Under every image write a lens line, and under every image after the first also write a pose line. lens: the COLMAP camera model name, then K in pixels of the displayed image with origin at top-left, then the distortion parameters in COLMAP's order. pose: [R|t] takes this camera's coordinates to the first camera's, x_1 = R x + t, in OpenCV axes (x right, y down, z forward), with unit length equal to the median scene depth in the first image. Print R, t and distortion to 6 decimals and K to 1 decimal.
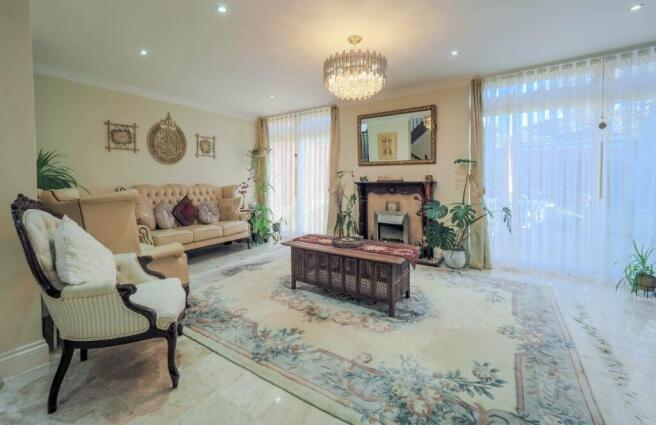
lens RADIAL K [[286.3, 0, 335.5], [0, 286.3, 190.0], [0, 0, 1]] dist [-0.013684, -0.000346]
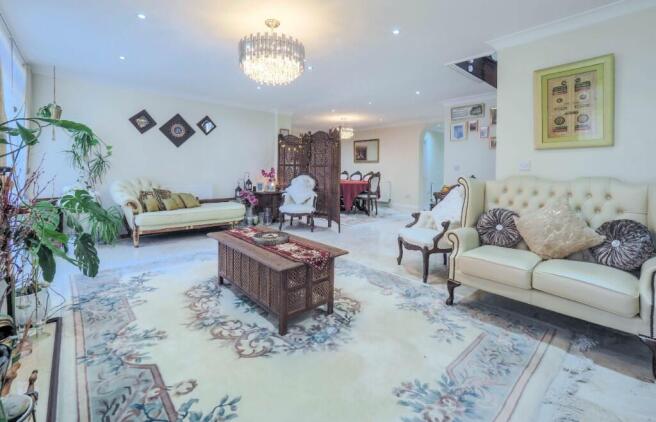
lens RADIAL K [[282.6, 0, 318.5], [0, 282.6, 169.5], [0, 0, 1]] dist [-0.001464, -0.000119]
pose [[-0.955323, -0.004869, 0.295525, -0.256140], [0.003281, 0.999628, 0.027076, -0.035620], [-0.295547, 0.026836, -0.954951, 1.316089]]
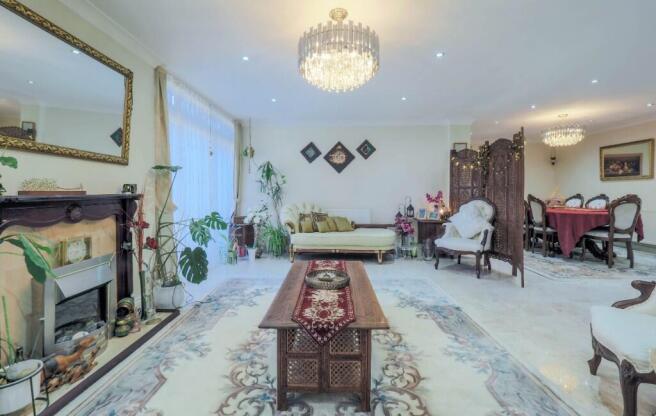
lens RADIAL K [[283.7, 0, 322.9], [0, 283.7, 192.6], [0, 0, 1]] dist [-0.003283, -0.001153]
pose [[-0.506898, 0.005974, 0.861986, -0.411597], [0.031981, 0.999418, 0.011881, -0.029201], [-0.861413, 0.033590, -0.506794, 1.007364]]
